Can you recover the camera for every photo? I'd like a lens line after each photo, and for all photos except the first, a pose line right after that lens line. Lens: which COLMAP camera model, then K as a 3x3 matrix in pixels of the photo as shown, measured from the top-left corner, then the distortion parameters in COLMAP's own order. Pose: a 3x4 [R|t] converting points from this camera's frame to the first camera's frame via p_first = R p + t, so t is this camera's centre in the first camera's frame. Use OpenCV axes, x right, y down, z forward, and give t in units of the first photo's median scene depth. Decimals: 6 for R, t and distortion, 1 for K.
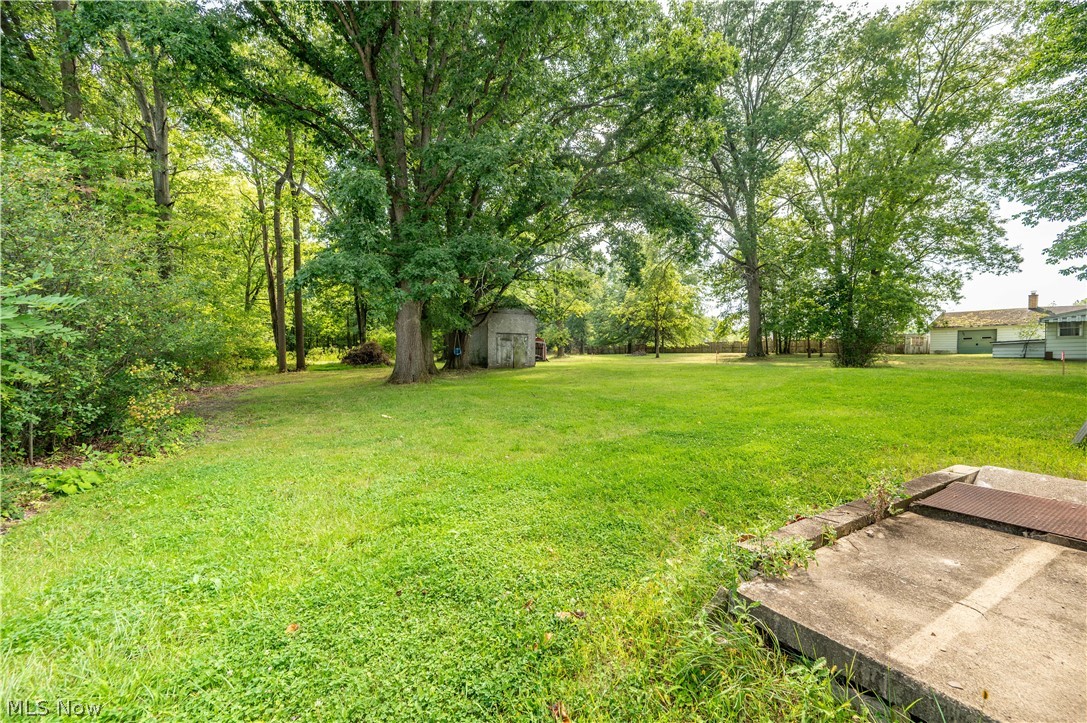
lens RADIAL K [[428.6, 0, 545.6], [0, 428.6, 361.2], [0, 0, 1]] dist [-0.001401, -0.000425]
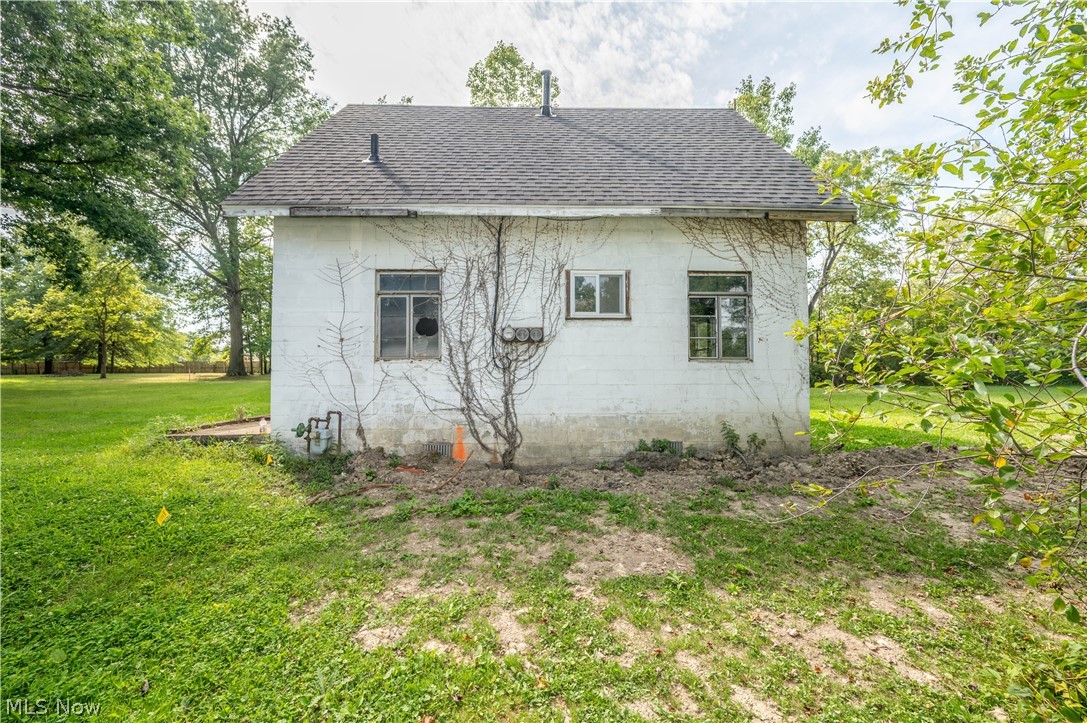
lens RADIAL K [[428.6, 0, 545.6], [0, 428.6, 361.2], [0, 0, 1]] dist [-0.001401, -0.000425]
pose [[0.487306, 0.028299, 0.872773, -0.037870], [0.018583, 0.998912, -0.042765, 0.010193], [-0.873034, 0.037059, 0.486250, -0.120761]]
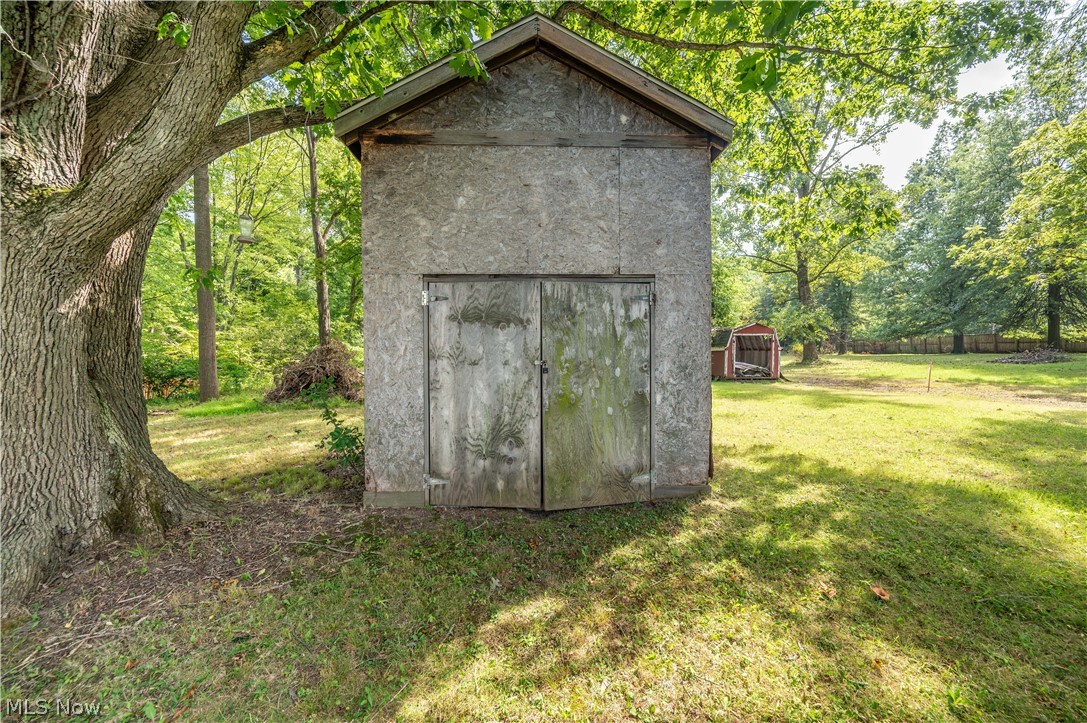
lens RADIAL K [[428.6, 0, 545.6], [0, 428.6, 361.2], [0, 0, 1]] dist [-0.001401, -0.000425]
pose [[0.881796, 0.009772, -0.471529, -0.002576], [-0.004447, 0.999913, 0.012405, -0.021758], [0.471610, -0.008842, 0.881763, 0.513655]]
